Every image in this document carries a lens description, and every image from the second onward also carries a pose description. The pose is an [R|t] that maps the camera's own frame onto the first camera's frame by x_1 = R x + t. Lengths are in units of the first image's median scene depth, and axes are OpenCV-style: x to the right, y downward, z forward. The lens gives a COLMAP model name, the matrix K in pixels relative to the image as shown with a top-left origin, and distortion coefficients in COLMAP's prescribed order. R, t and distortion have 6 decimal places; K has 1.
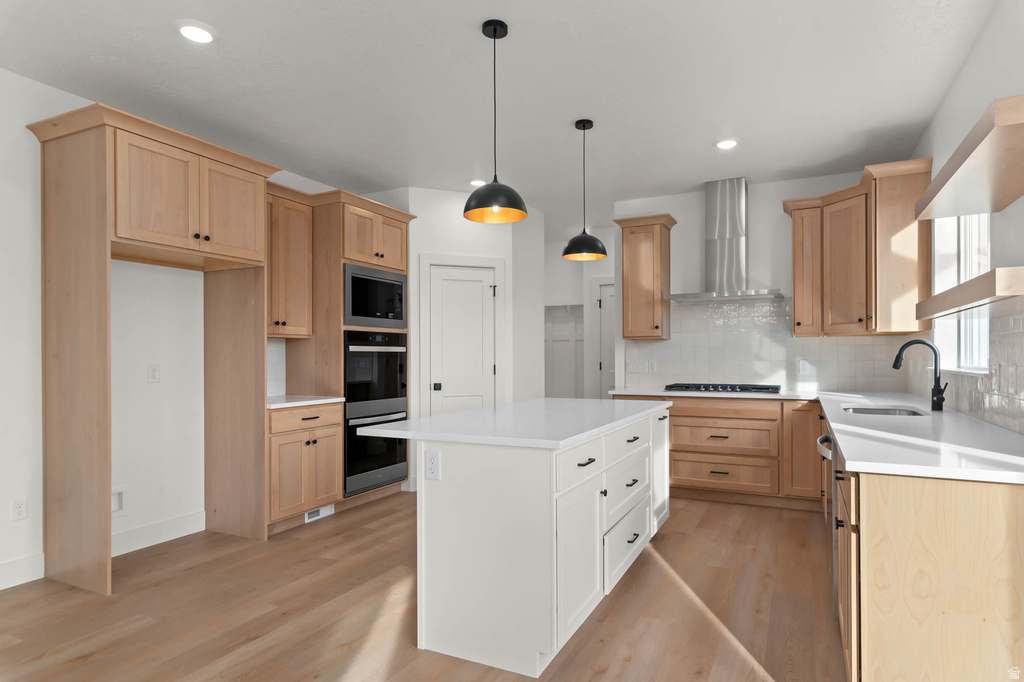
lens RADIAL K [[559.8, 0, 550.6], [0, 559.8, 354.5], [0, 0, 1]] dist [0.005788, 0.000672]
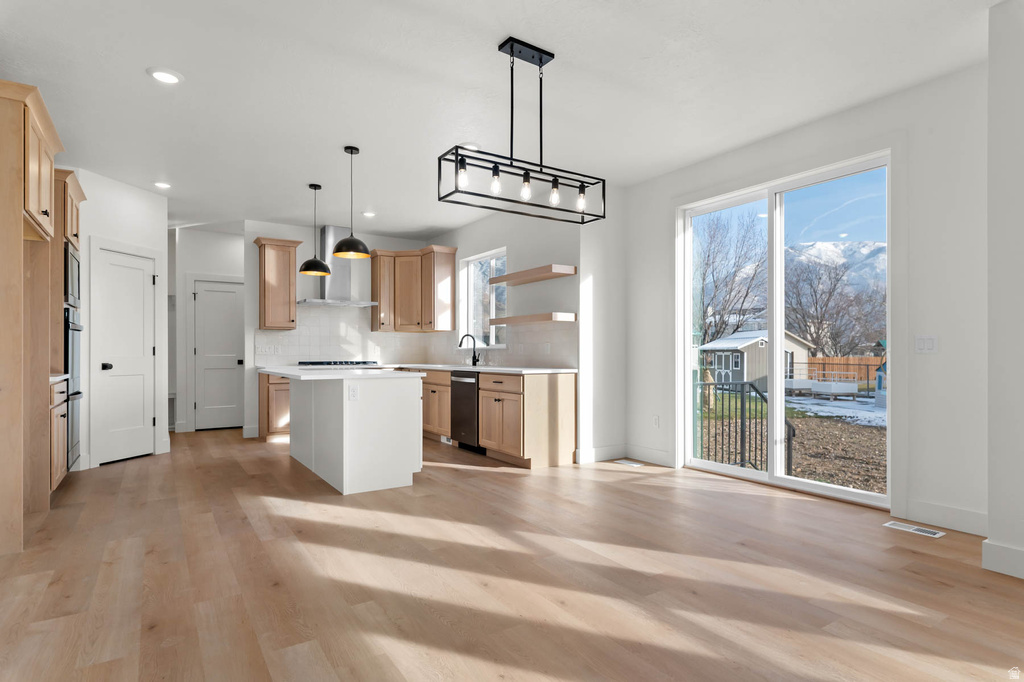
lens RADIAL K [[540.4, 0, 512.7], [0, 540.4, 352.7], [0, 0, 1]] dist [0.001261, 0.000506]
pose [[0.533939, 0.004237, 0.845513, -0.762326], [-0.003614, 0.999990, -0.002728, 0.037317], [-0.845515, -0.001599, 0.533948, -0.206434]]
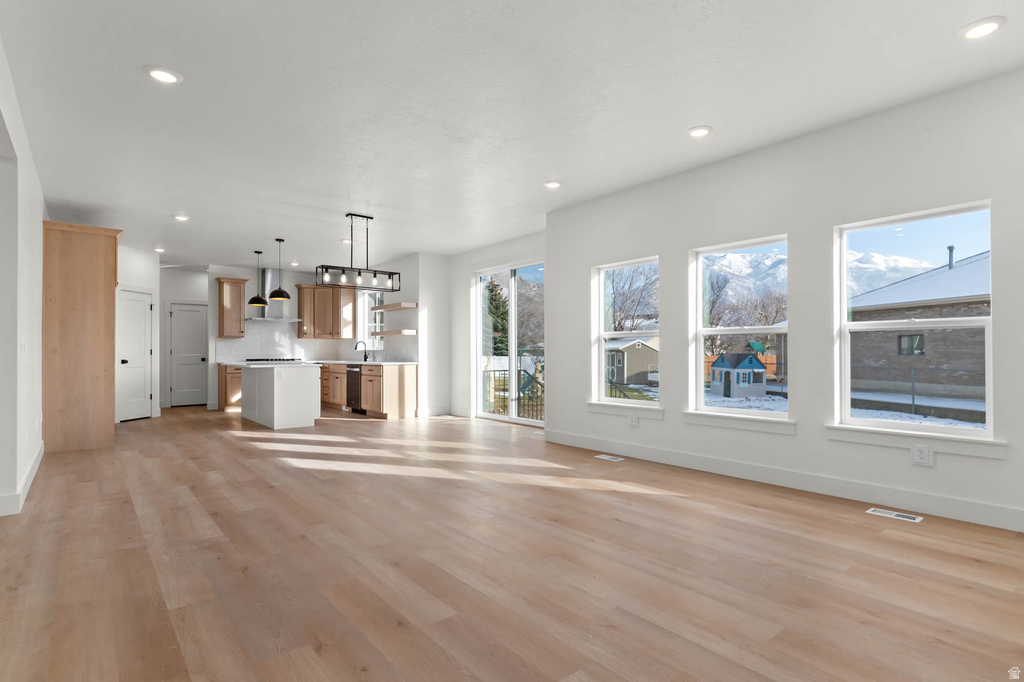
lens RADIAL K [[506.5, 0, 513.3], [0, 506.5, 349.6], [0, 0, 1]] dist [-0.001568, -0.001094]
pose [[0.429896, 0.008841, 0.902835, -1.270960], [-0.002115, 0.999959, -0.008785, 0.037145], [-0.902876, 0.001868, 0.429897, -0.857769]]
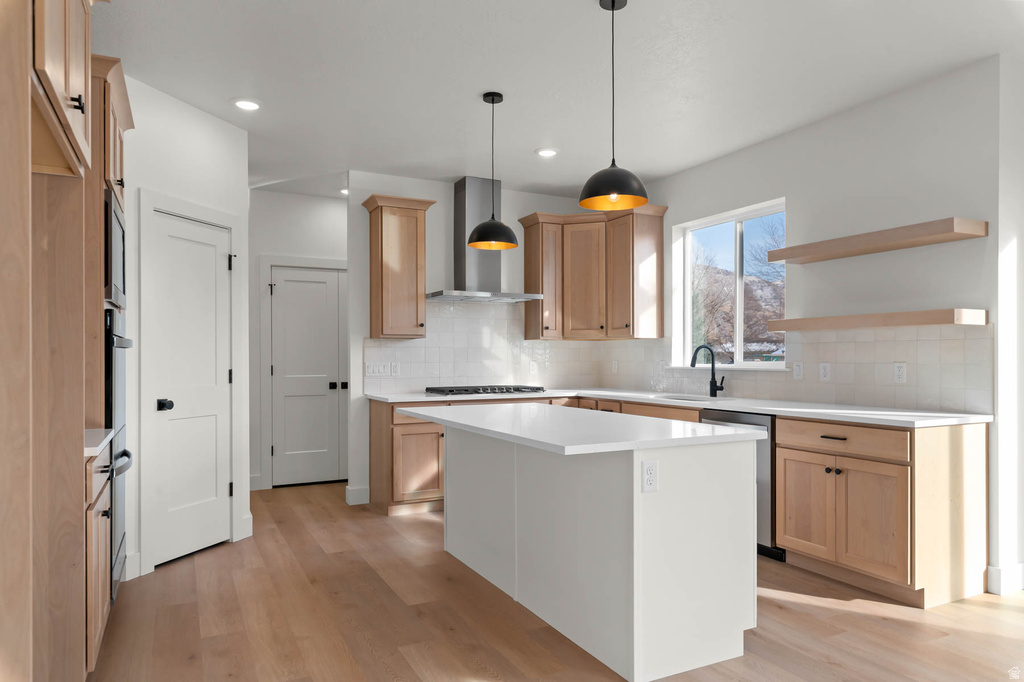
lens RADIAL K [[652.8, 0, 512.0], [0, 652.8, 358.8], [0, 0, 1]] dist [0.002934, 0.000767]
pose [[0.625748, 0.000979, 0.780025, -0.623684], [-0.002878, 0.999995, 0.001054, 0.004401], [-0.780020, -0.002905, 0.625748, 0.274510]]
